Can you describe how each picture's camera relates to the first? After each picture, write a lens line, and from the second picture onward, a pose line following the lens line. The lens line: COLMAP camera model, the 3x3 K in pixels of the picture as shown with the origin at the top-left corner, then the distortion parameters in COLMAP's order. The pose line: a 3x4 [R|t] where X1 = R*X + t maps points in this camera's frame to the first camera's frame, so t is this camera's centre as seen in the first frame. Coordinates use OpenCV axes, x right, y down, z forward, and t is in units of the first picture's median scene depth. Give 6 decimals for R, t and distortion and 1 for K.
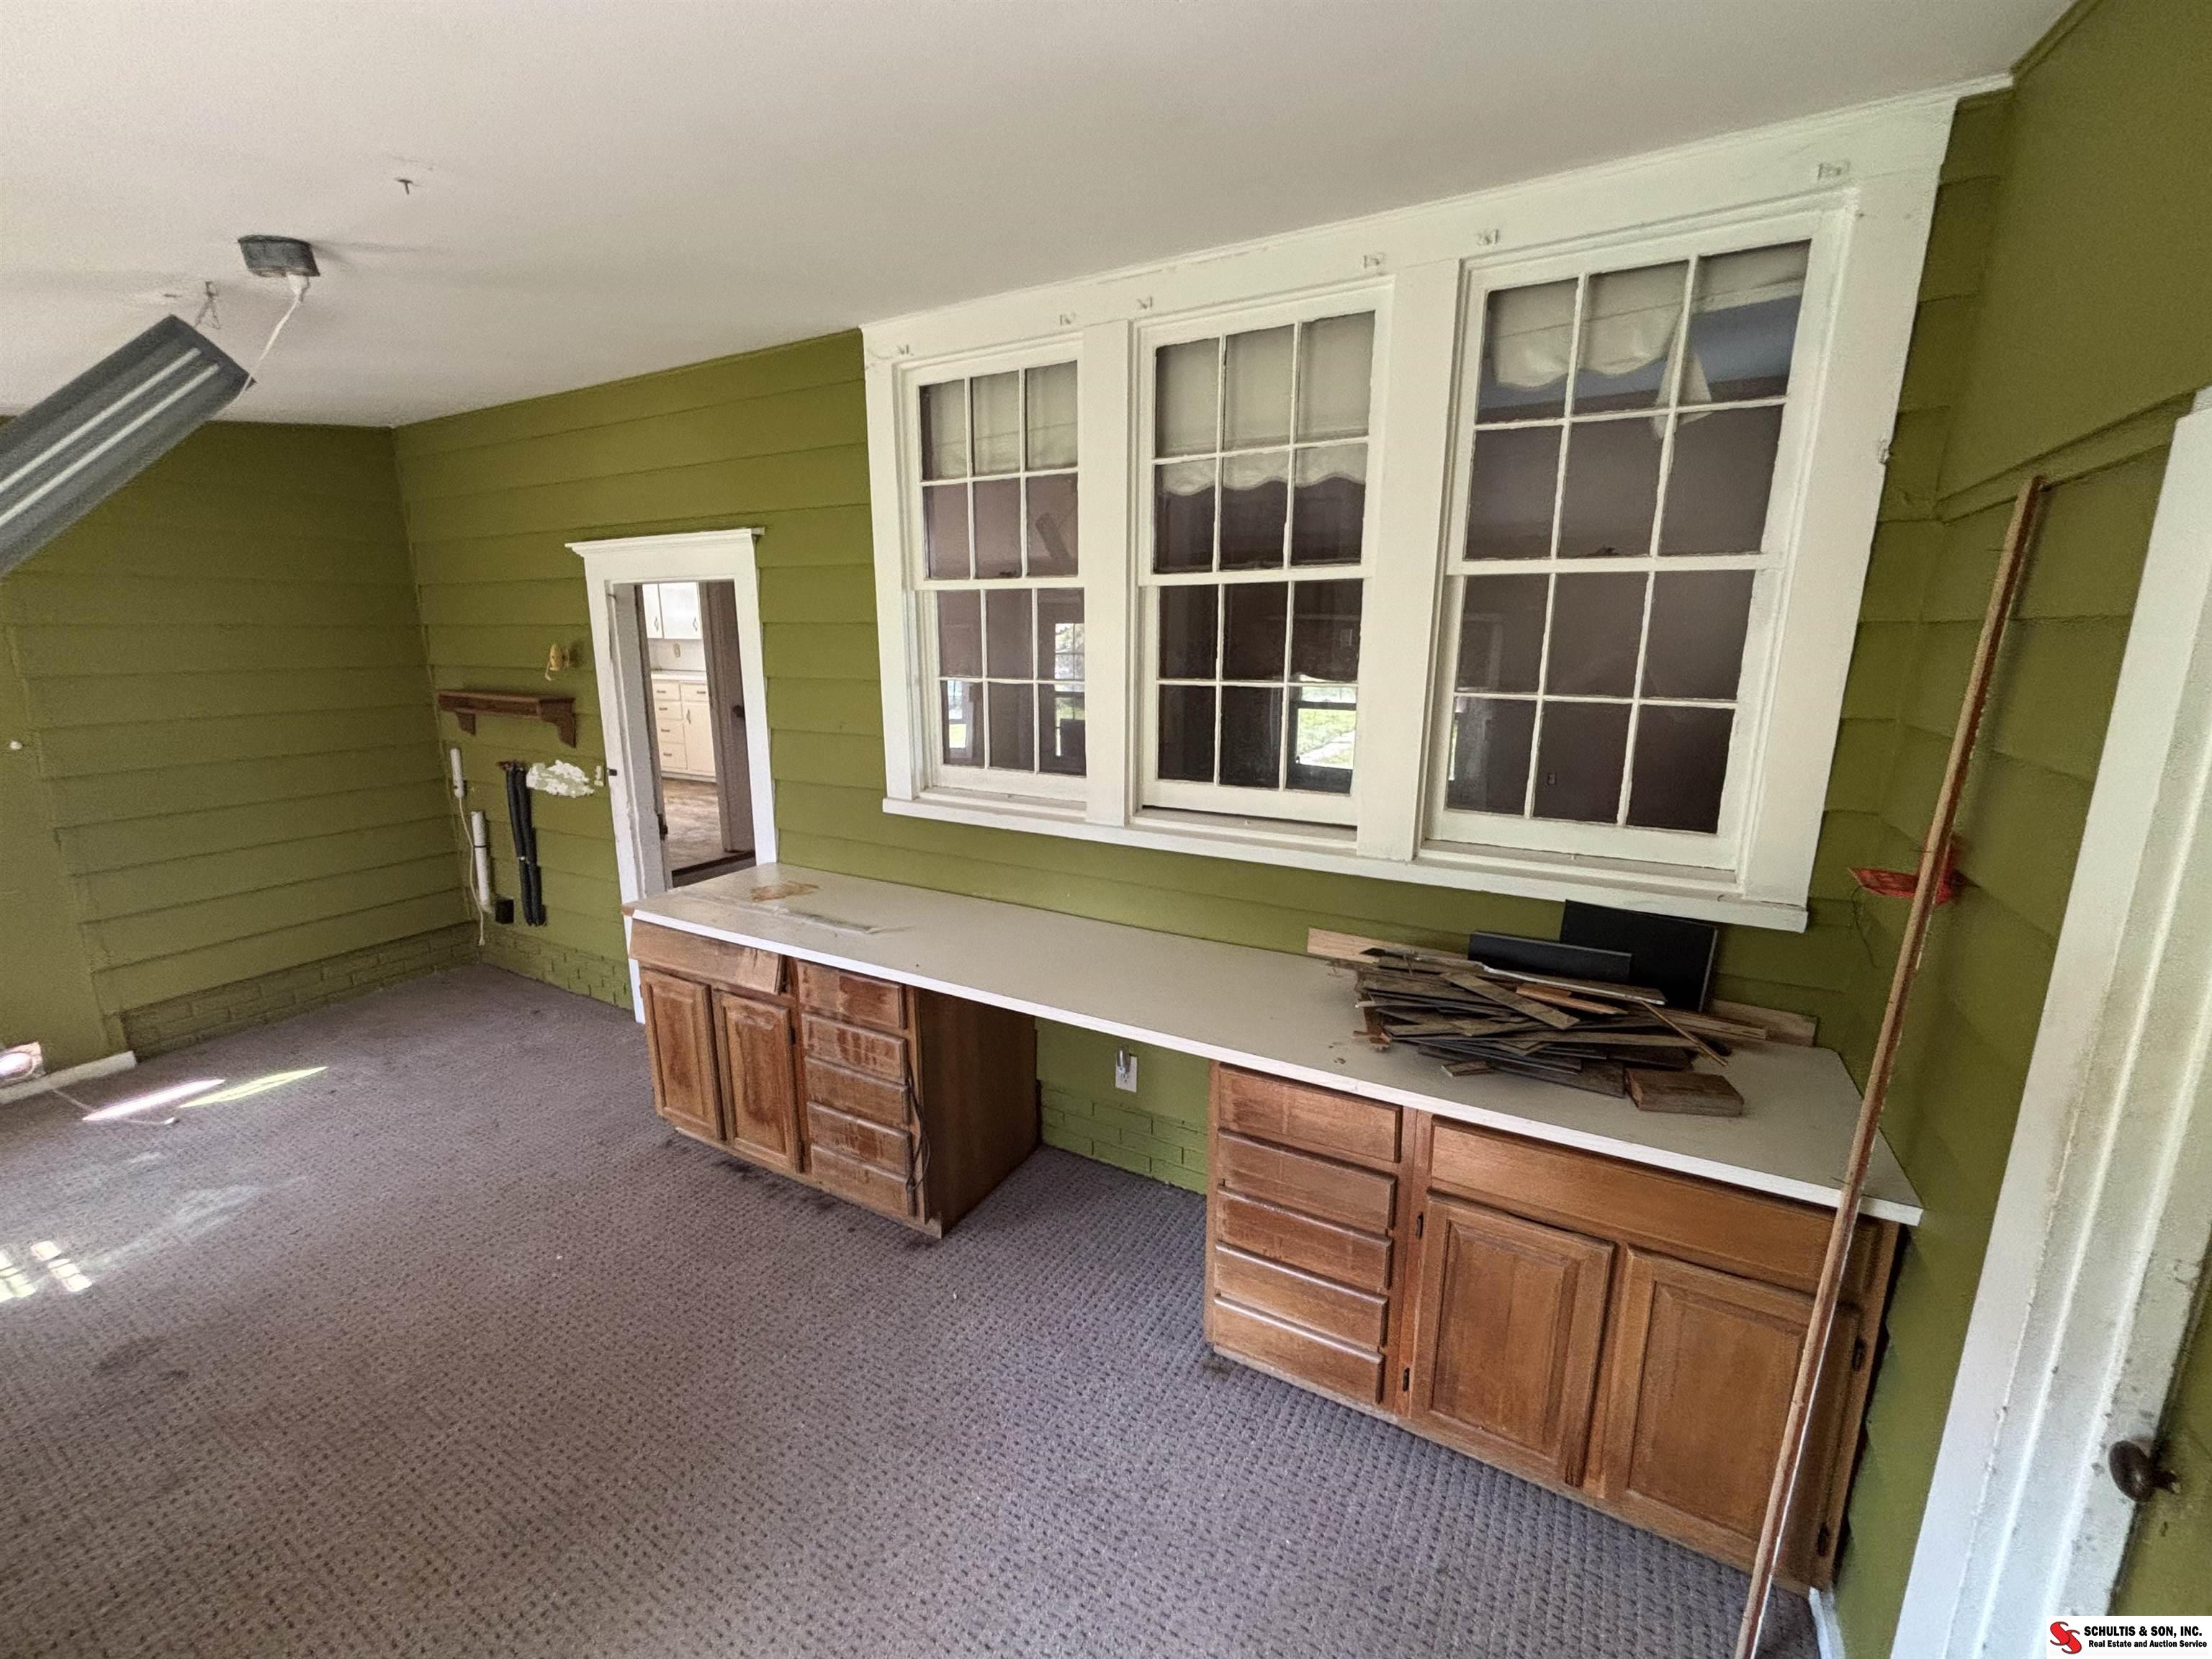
lens RADIAL K [[887.1, 0, 1106.3], [0, 887.1, 826.1], [0, 0, 1]] dist [-0.002547, -0.000603]
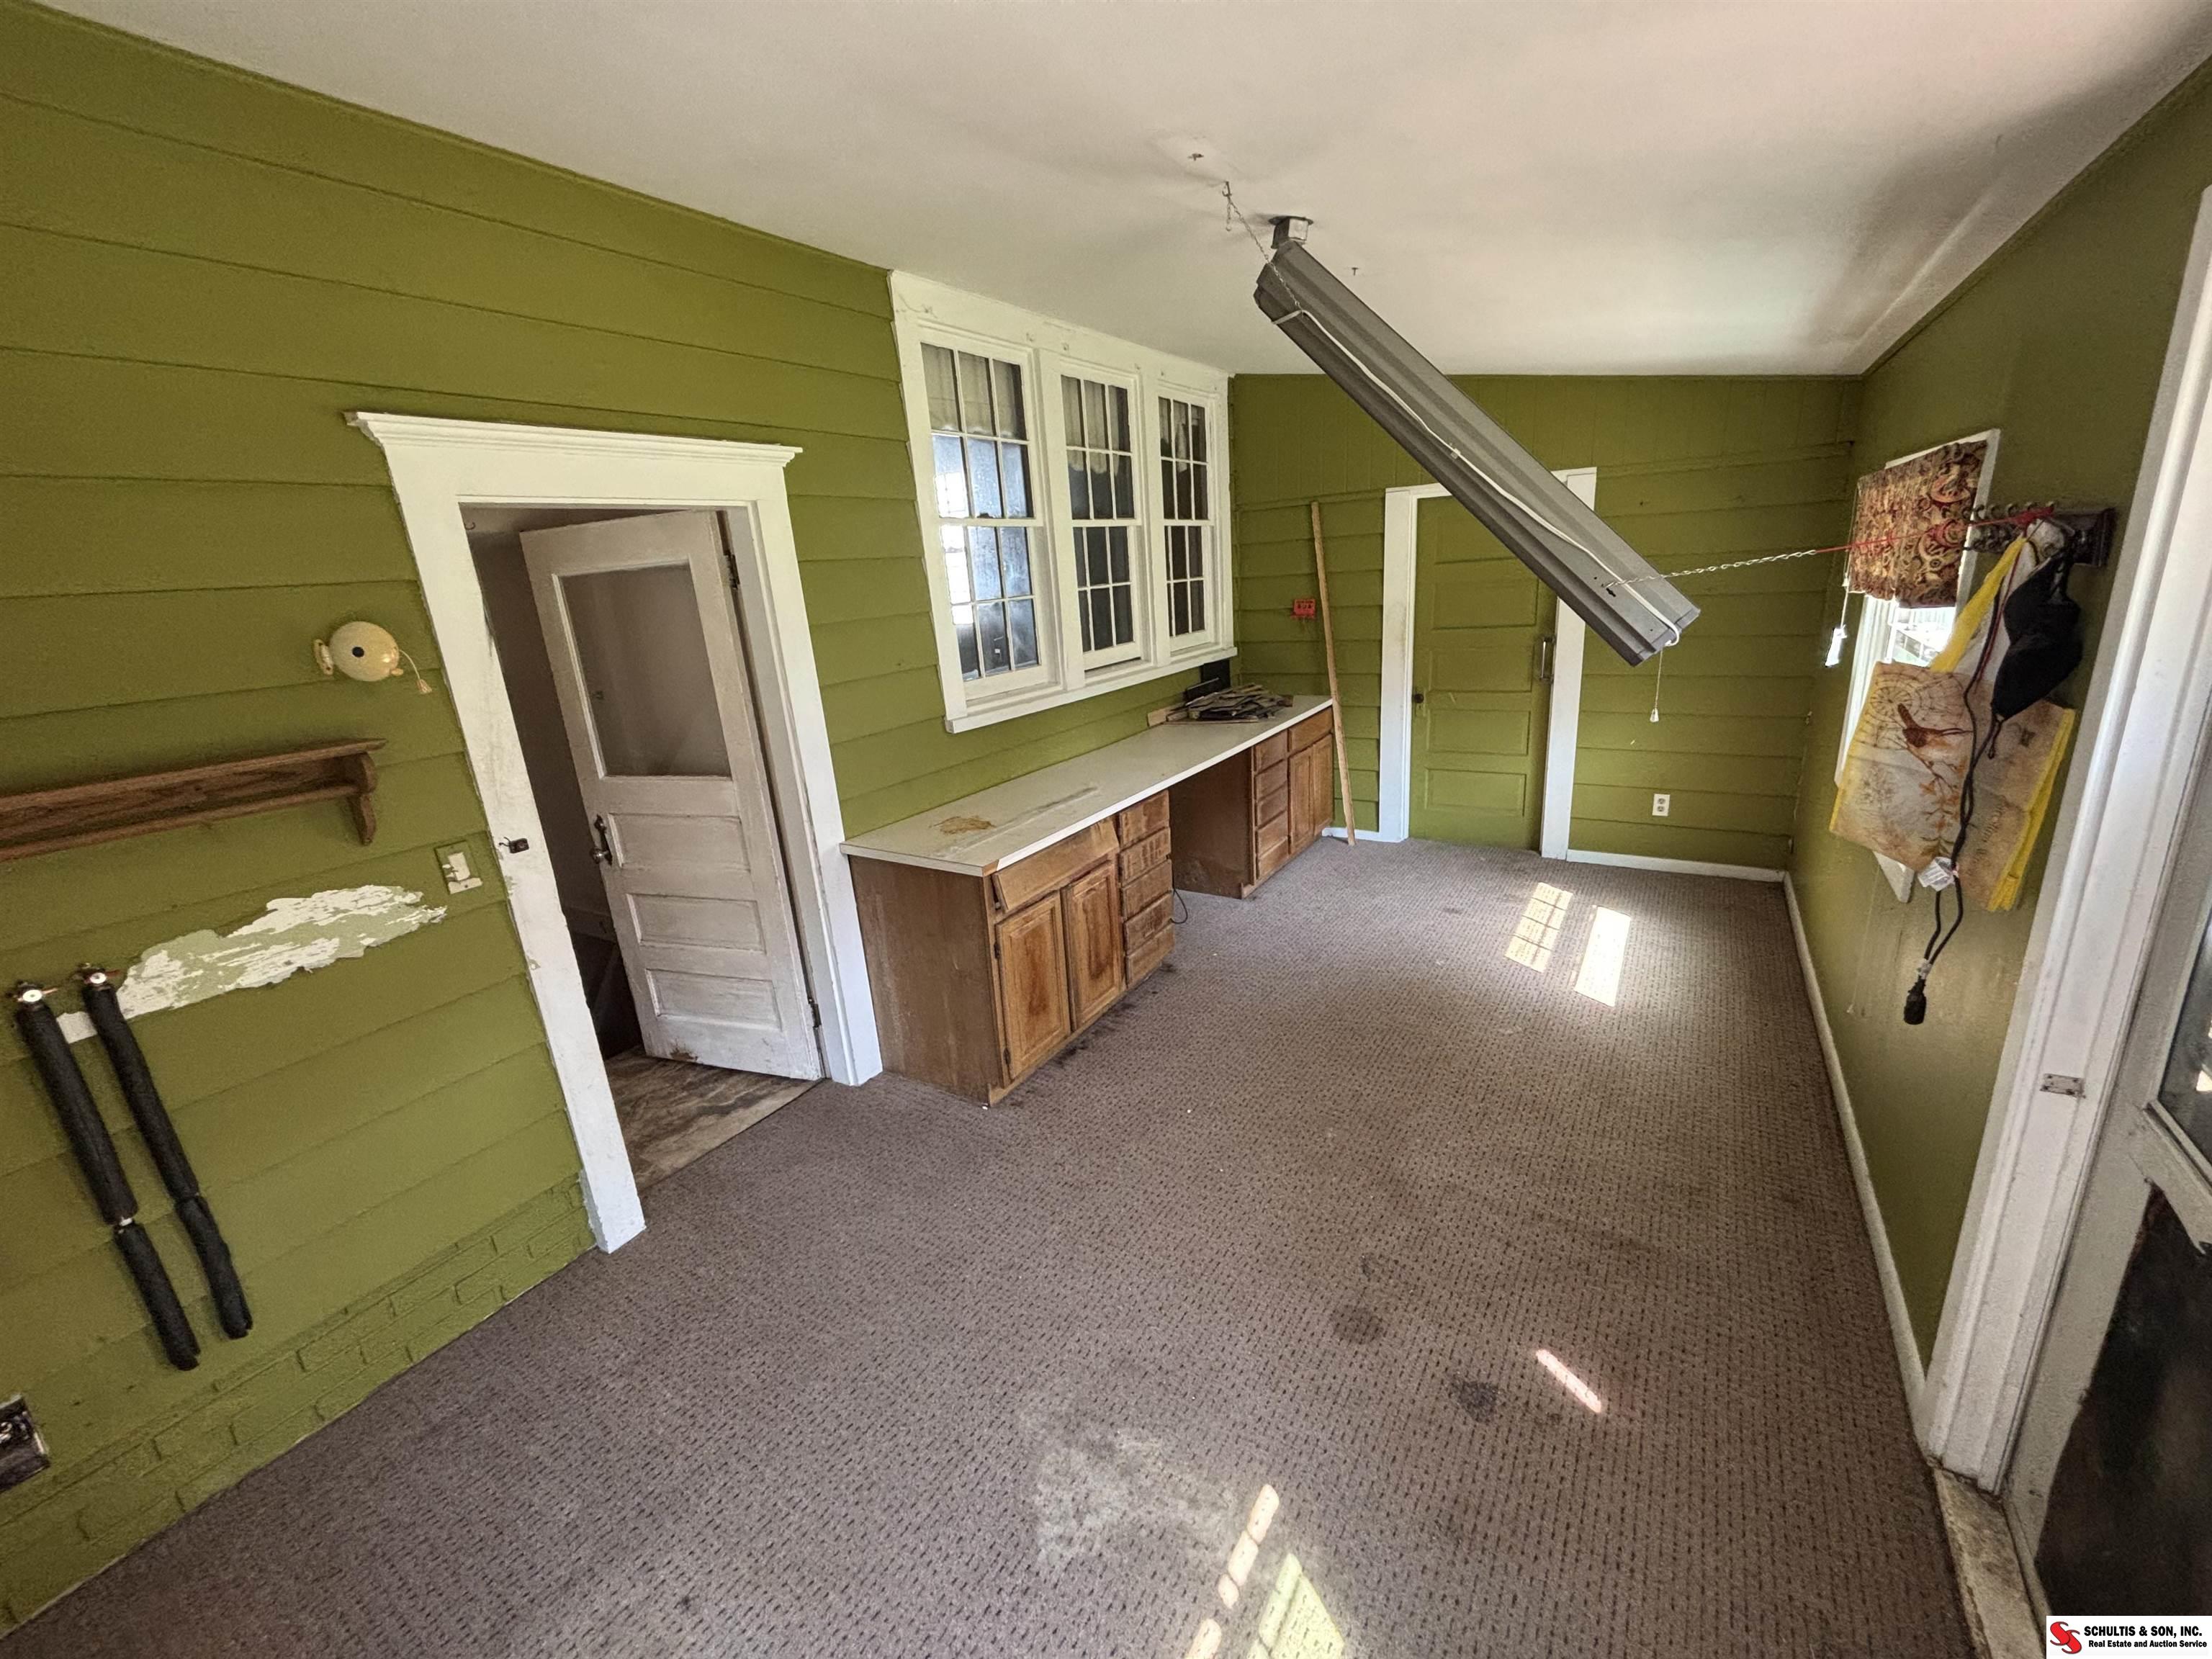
lens RADIAL K [[887.1, 0, 1100.6], [0, 887.1, 828.1], [0, 0, 1]] dist [-0.002547, -0.000603]
pose [[0.068902, -0.289846, 0.954590, -1.477814], [0.277527, 0.924662, 0.260727, -0.159558], [-0.958244, 0.246960, 0.144151, 0.788510]]
